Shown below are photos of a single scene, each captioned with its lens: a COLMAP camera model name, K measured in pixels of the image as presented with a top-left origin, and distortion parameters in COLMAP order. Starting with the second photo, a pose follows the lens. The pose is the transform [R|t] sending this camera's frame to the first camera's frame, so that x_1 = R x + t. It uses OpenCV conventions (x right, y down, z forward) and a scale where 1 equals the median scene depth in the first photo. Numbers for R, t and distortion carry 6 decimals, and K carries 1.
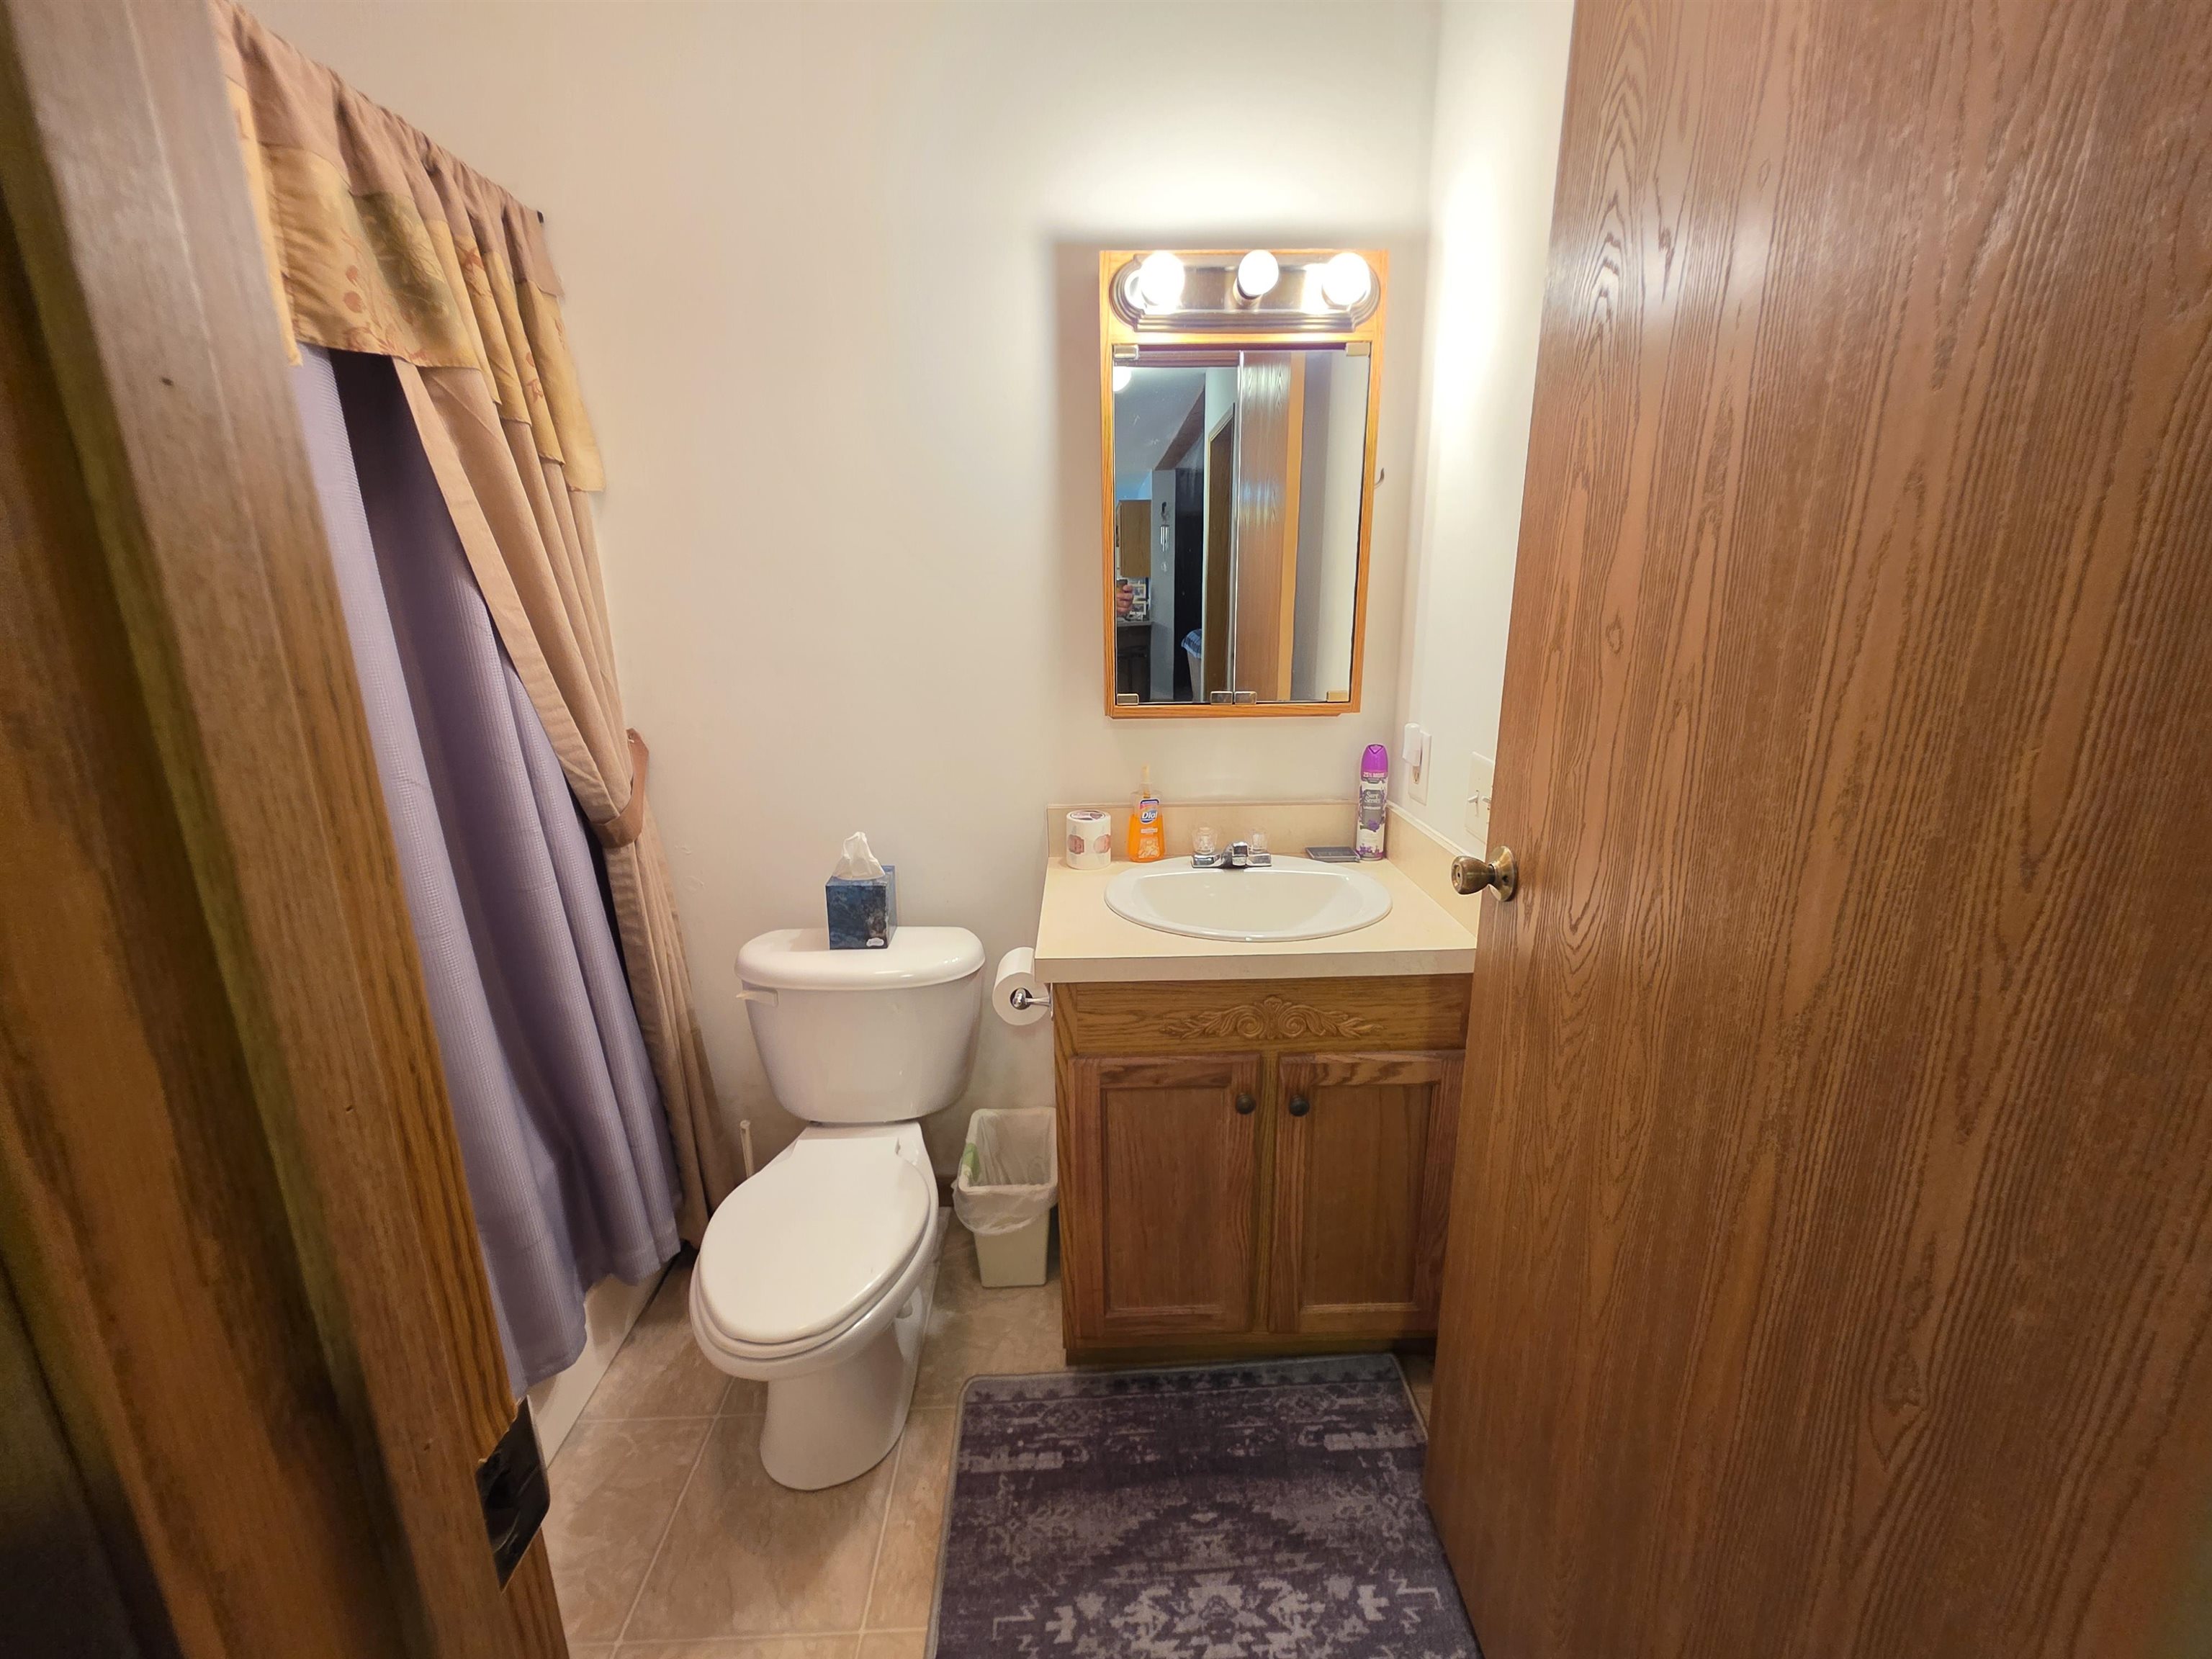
lens RADIAL K [[891.5, 0, 1108.7], [0, 891.5, 818.2], [0, 0, 1]] dist [0.006894, -0.000342]
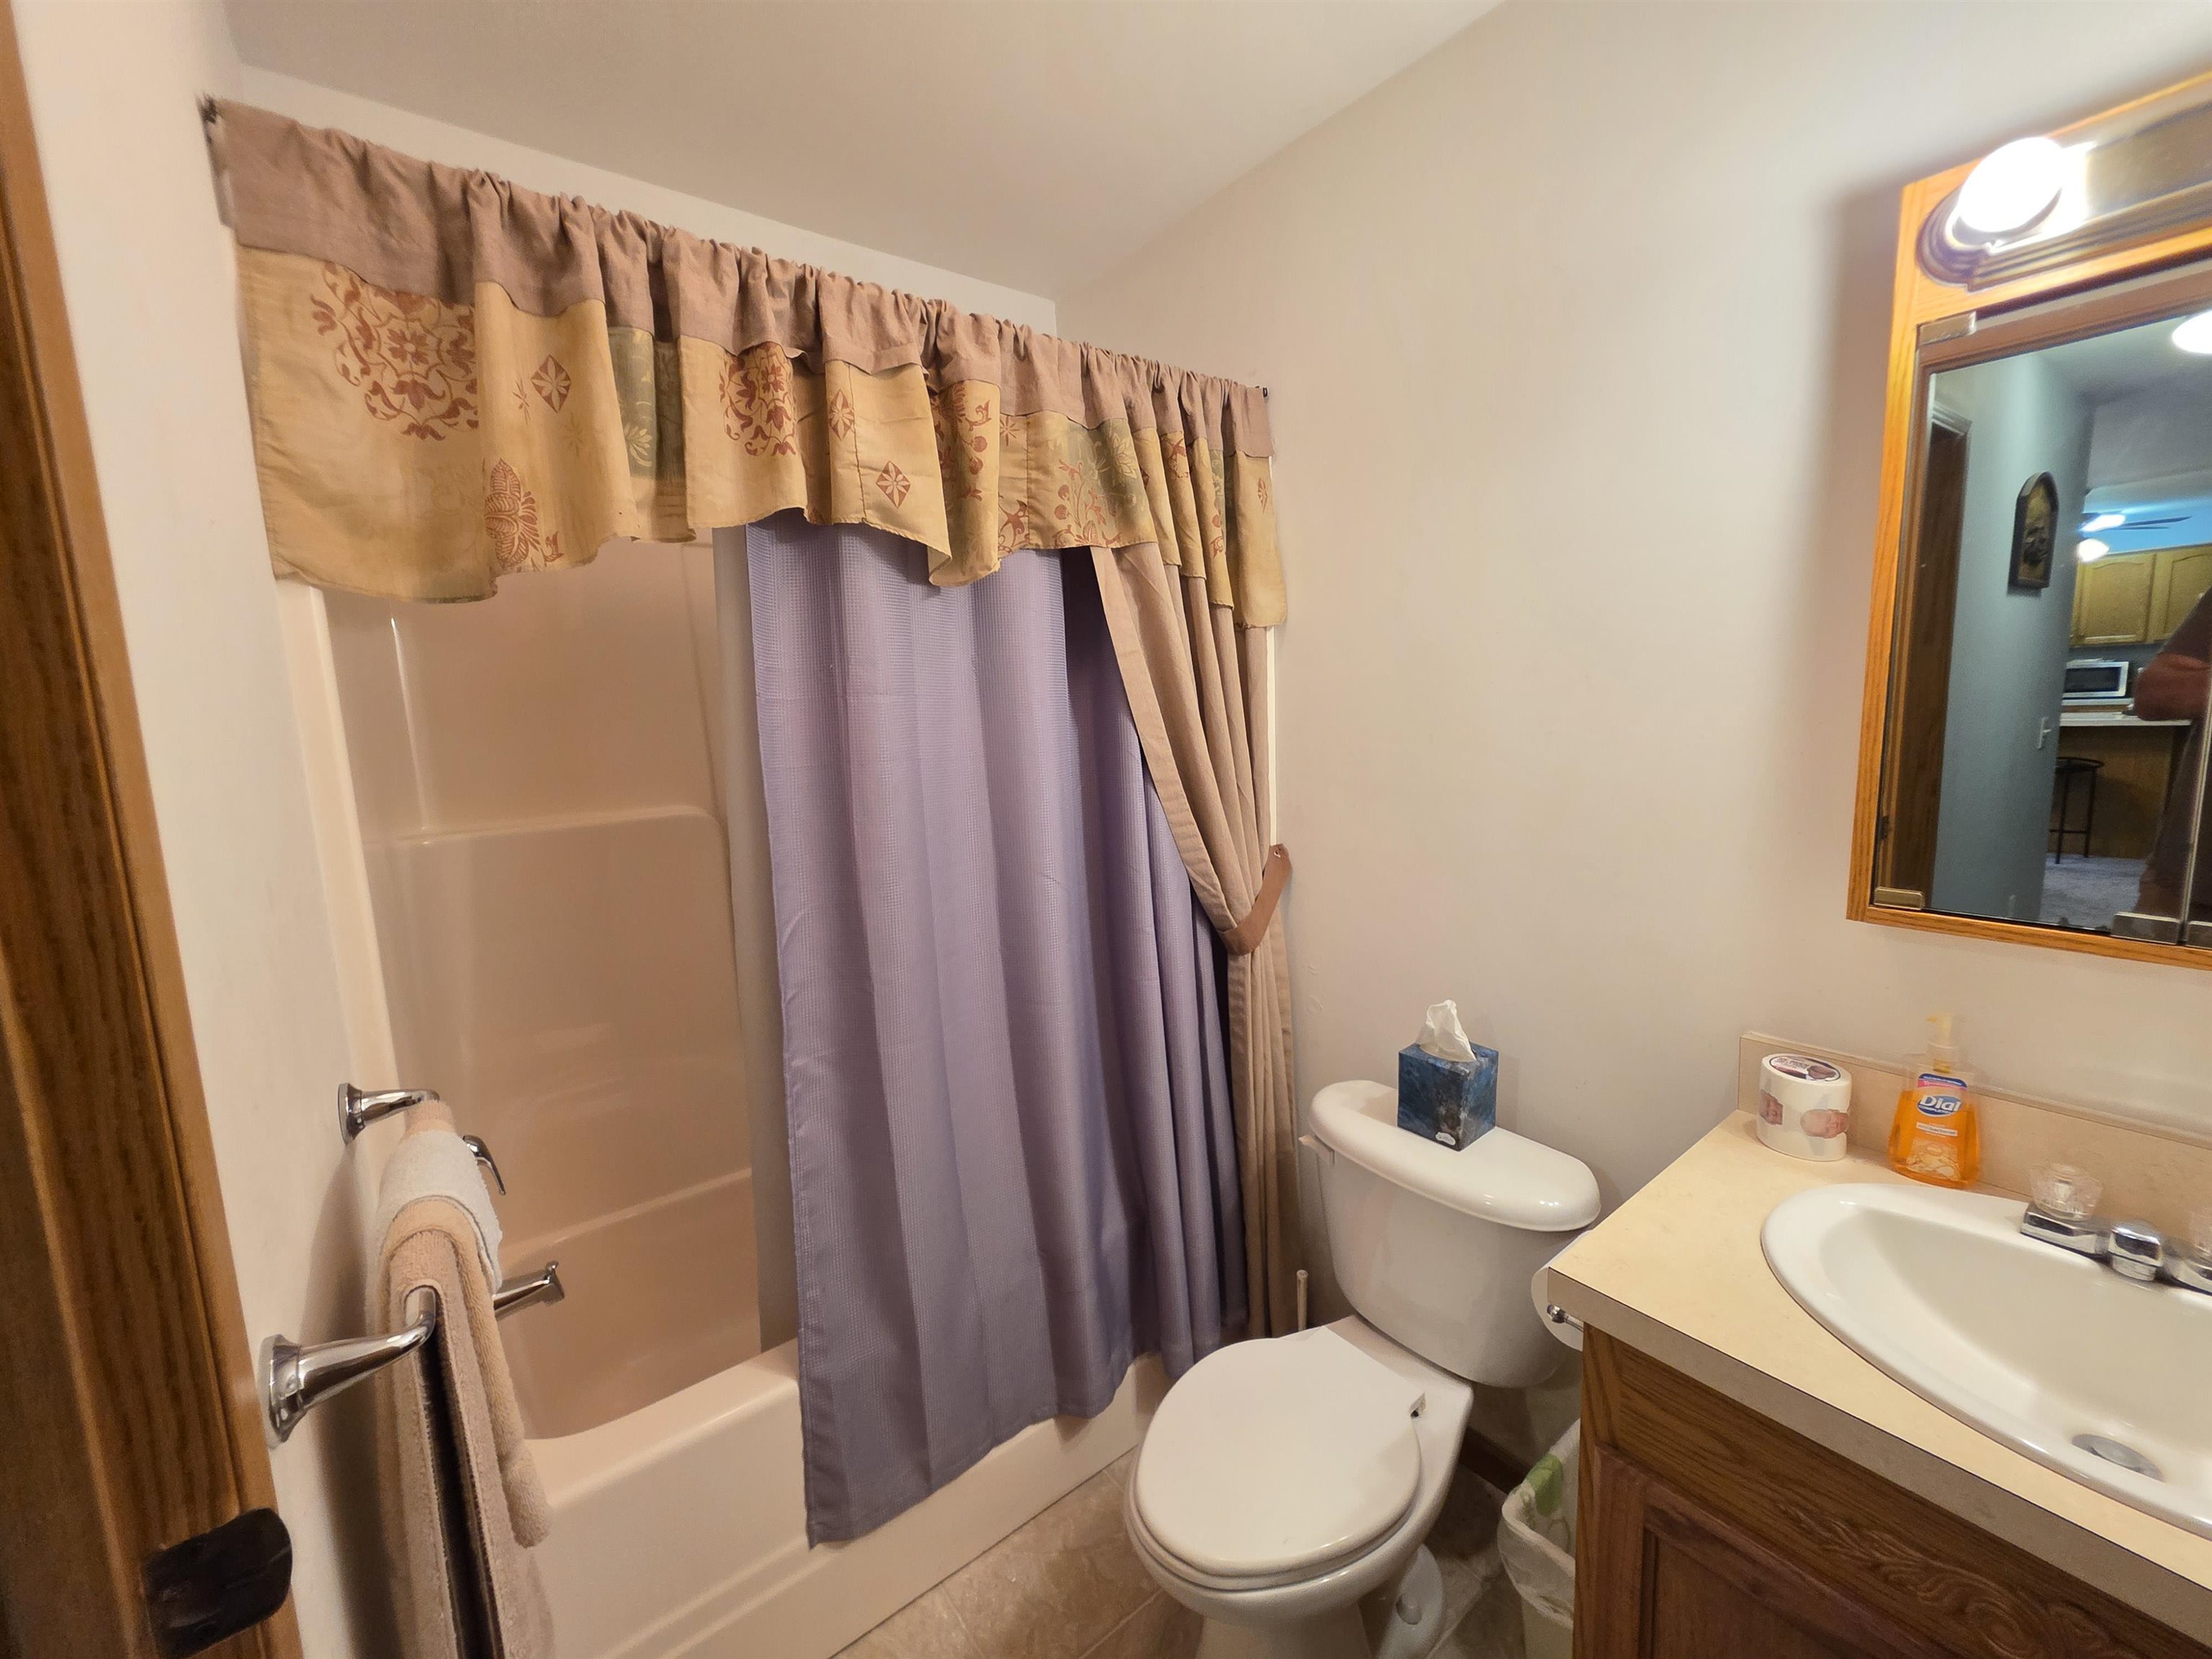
lens RADIAL K [[891.5, 0, 1108.7], [0, 891.5, 818.2], [0, 0, 1]] dist [0.006894, -0.000342]
pose [[0.588478, 0.098513, -0.802489, 0.205045], [-0.170653, 0.985322, -0.004185, -0.104572], [0.790298, 0.139410, 0.596652, 0.249553]]
